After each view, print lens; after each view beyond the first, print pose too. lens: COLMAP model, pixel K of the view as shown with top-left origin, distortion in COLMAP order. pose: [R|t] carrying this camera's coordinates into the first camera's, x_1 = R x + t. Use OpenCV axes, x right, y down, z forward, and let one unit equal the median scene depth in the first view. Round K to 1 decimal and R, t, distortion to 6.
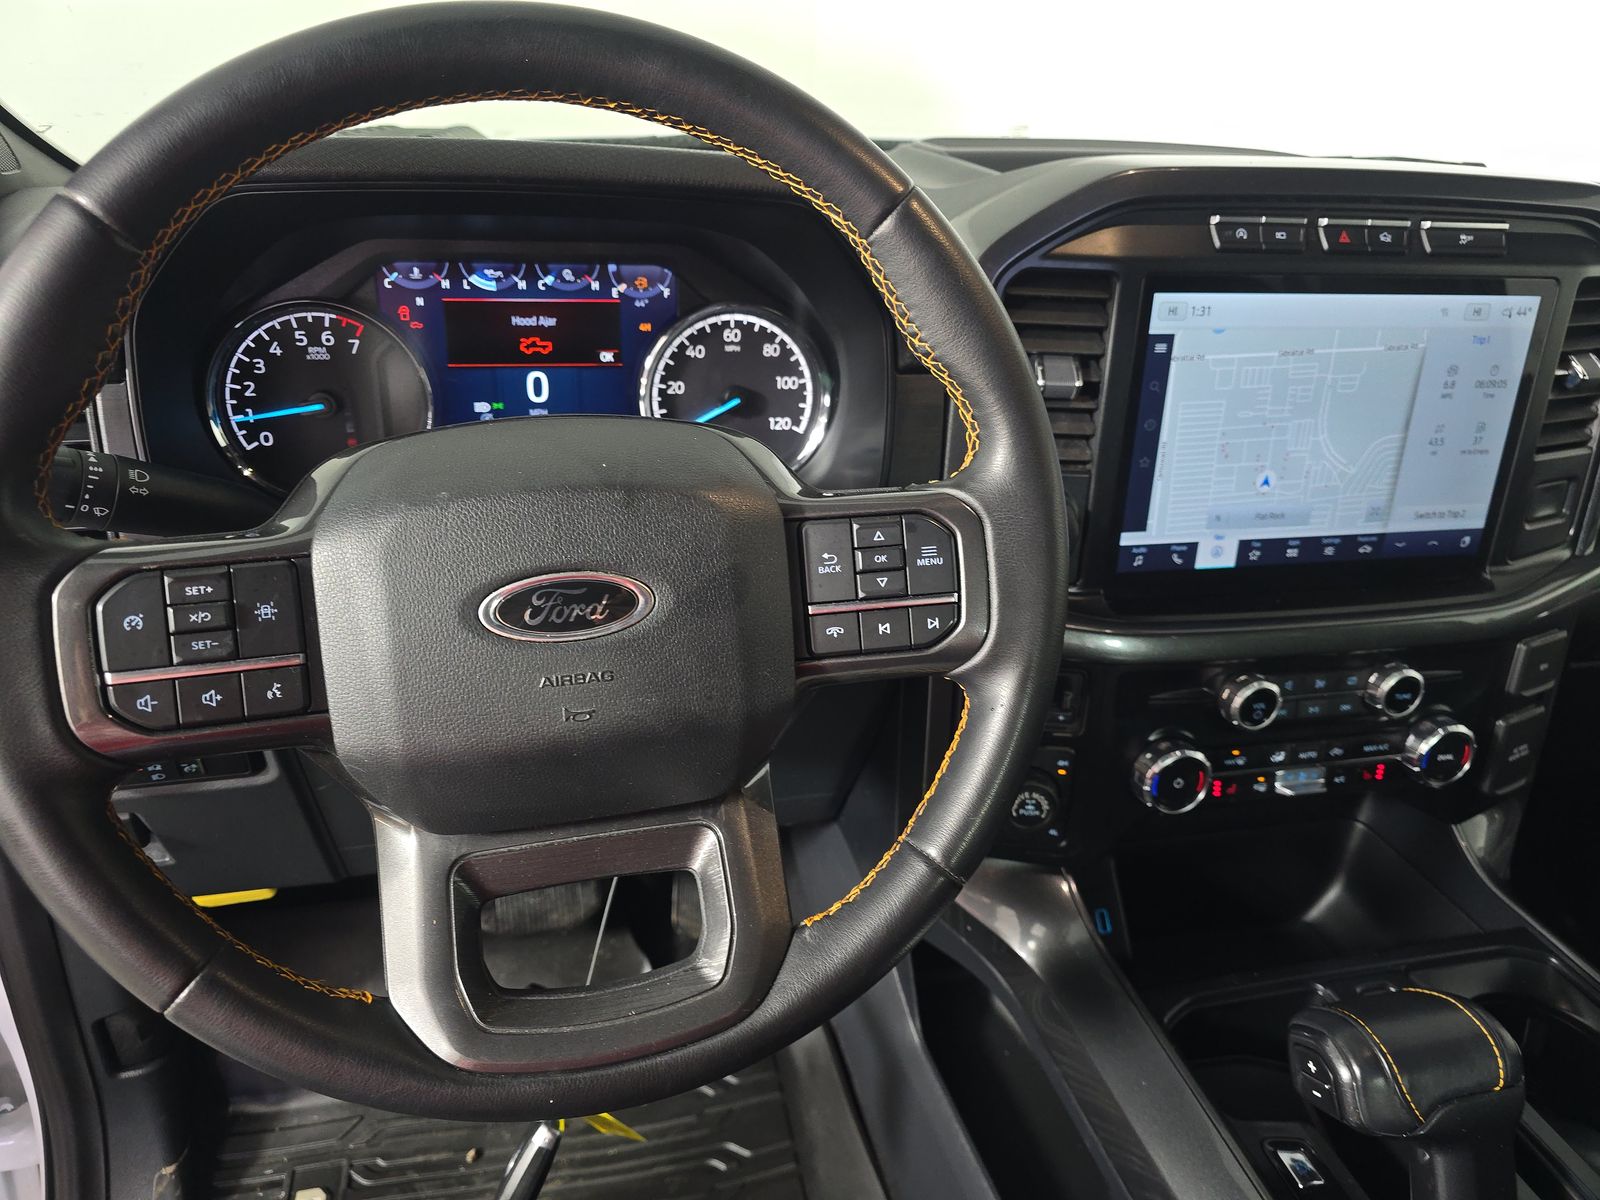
lens RADIAL K [[1091.3, 0, 798.0], [0, 1091.3, 608.9], [0, 0, 1]] dist [0.041537, -0.034480]
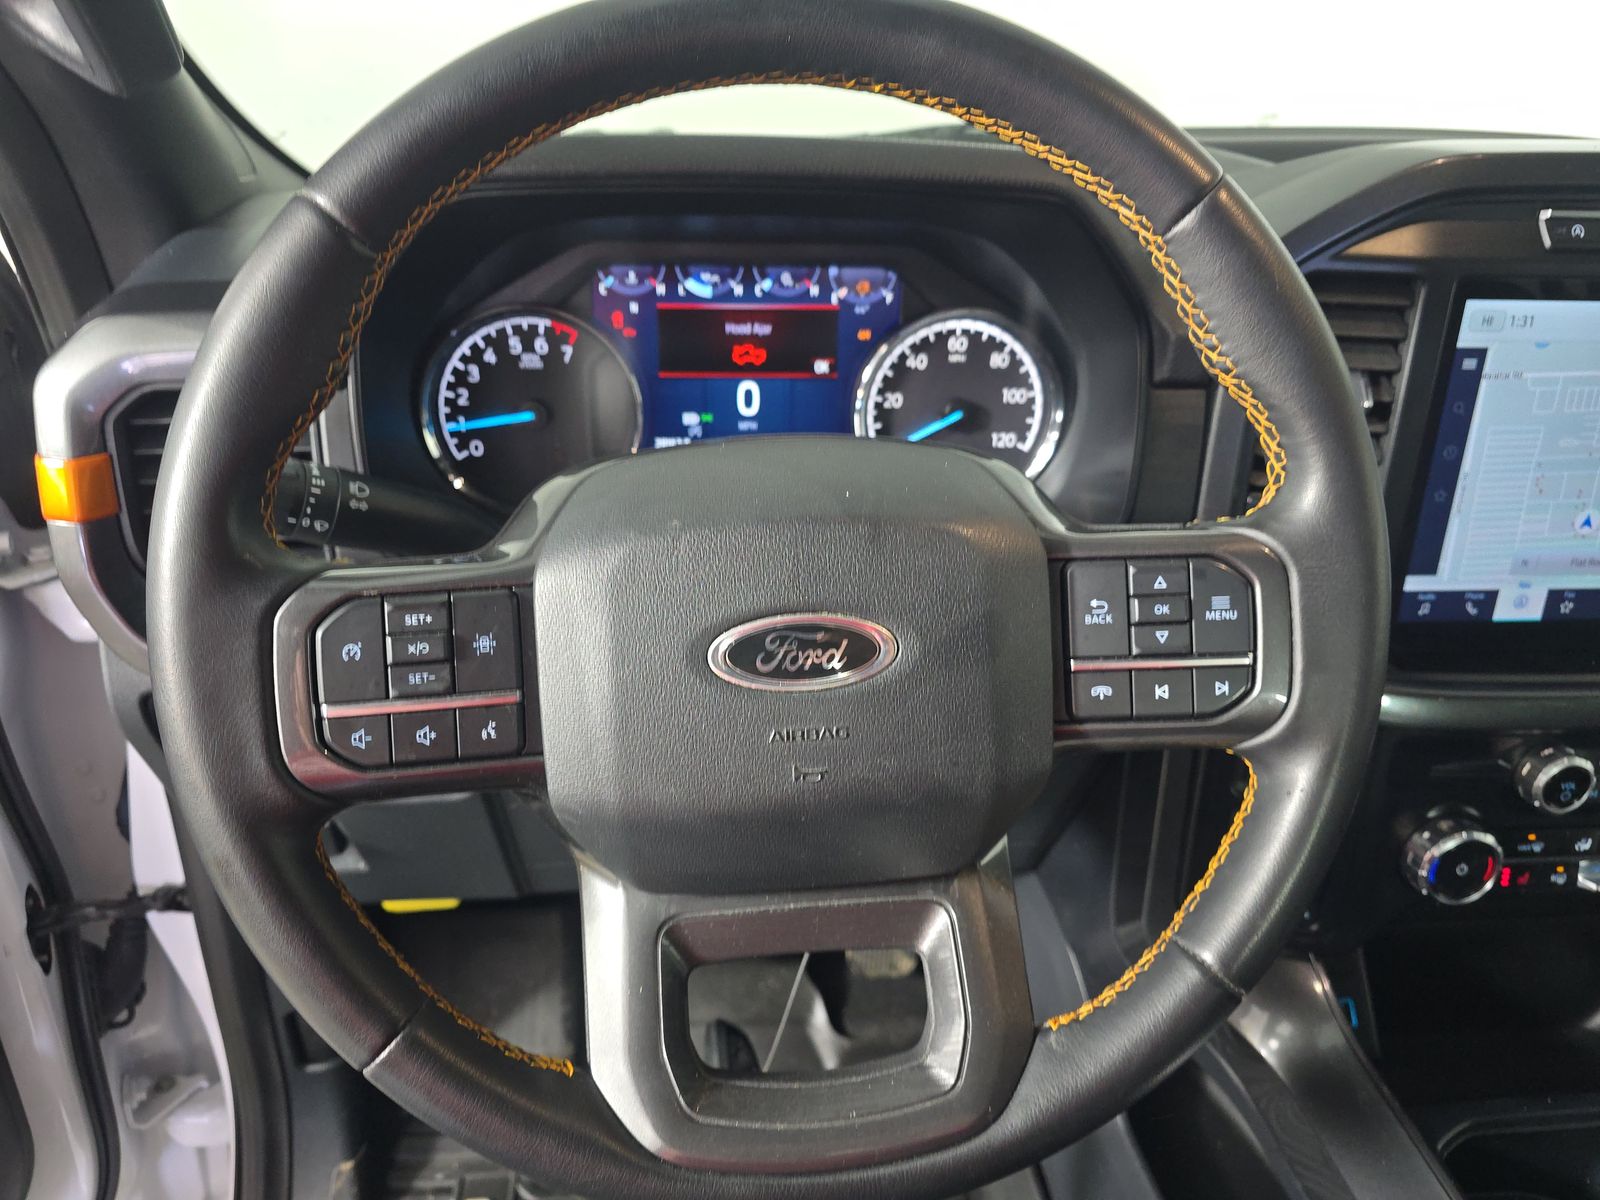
lens RADIAL K [[1091.3, 0, 797.9], [0, 1091.3, 608.2], [0, 0, 1]] dist [0.041537, -0.034480]
pose [[0.989325, 0.042699, -0.139333, -0.059504], [-0.043251, 0.999064, -0.000936, -0.023703], [0.139162, 0.006952, 0.990245, 0.077469]]
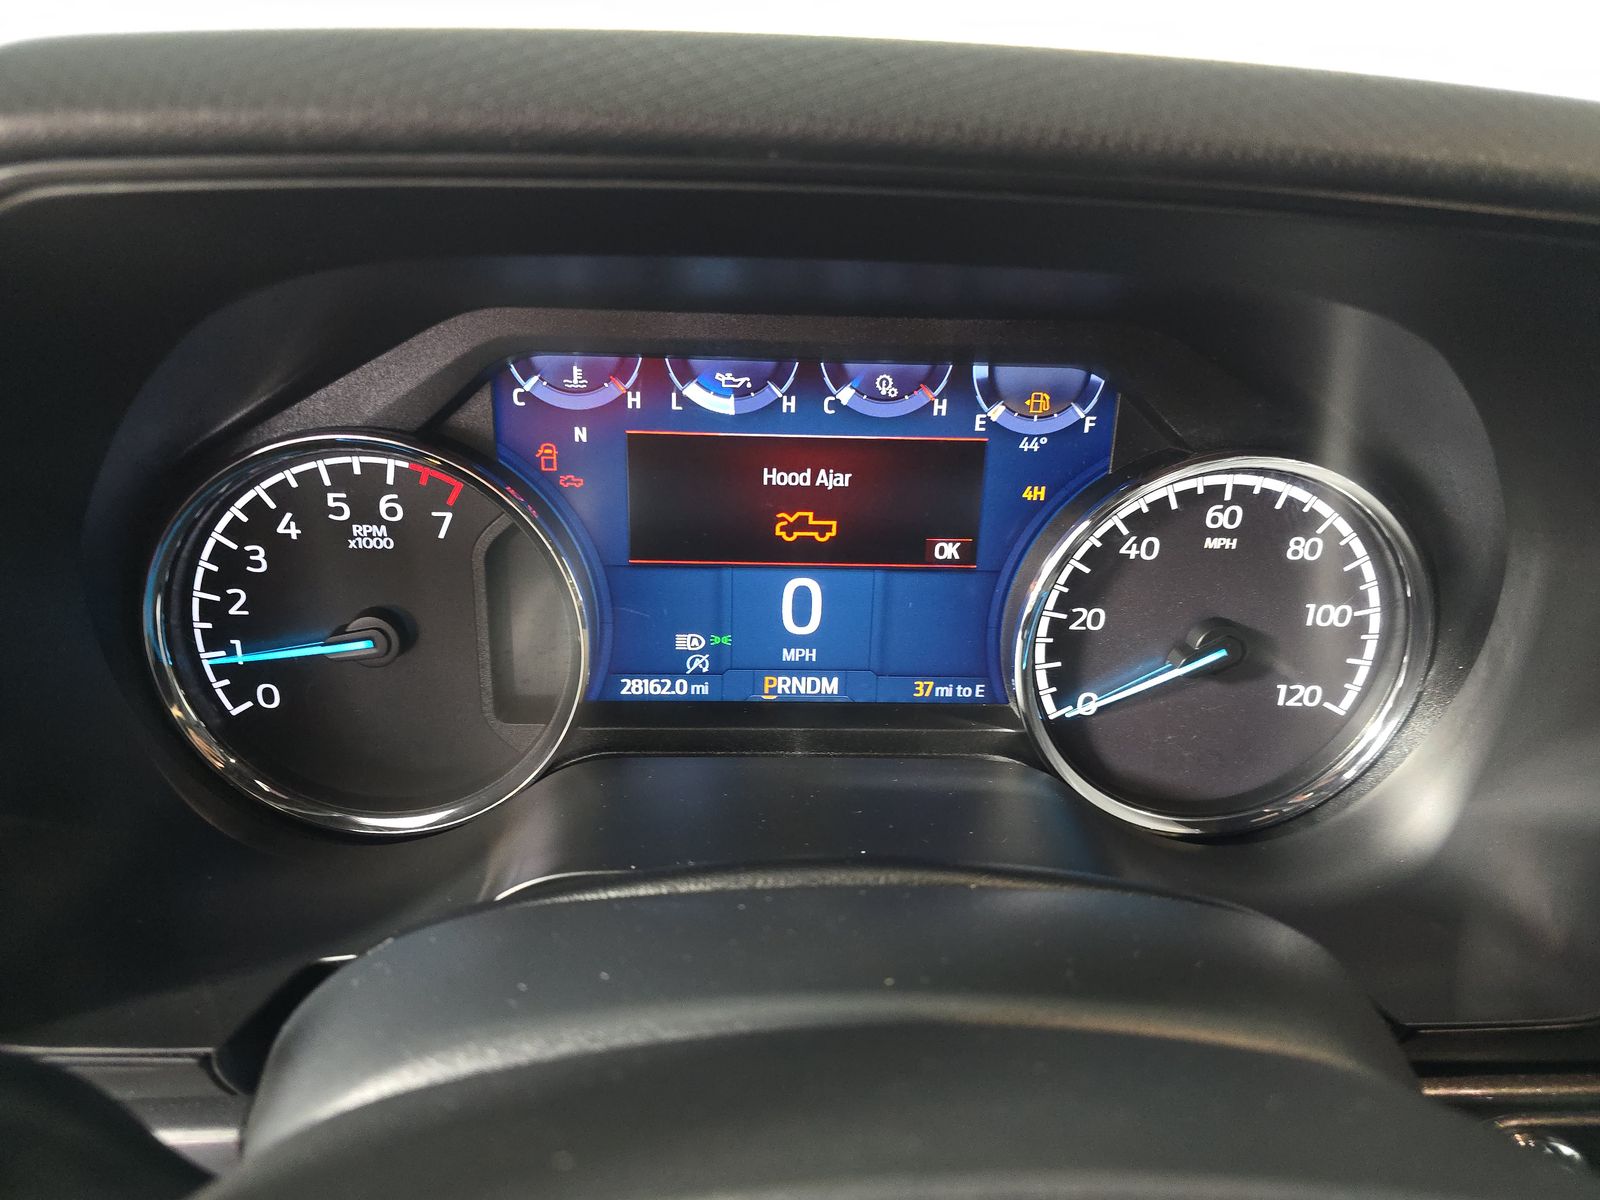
lens RADIAL K [[1091.3, 0, 810.0], [0, 1091.3, 591.7], [0, 0, 1]] dist [0.041537, -0.034480]
pose [[0.982936, 0.060481, -0.173721, -0.160060], [-0.069289, 0.996577, -0.045090, -0.199544], [0.170399, 0.056357, 0.983762, 0.557244]]
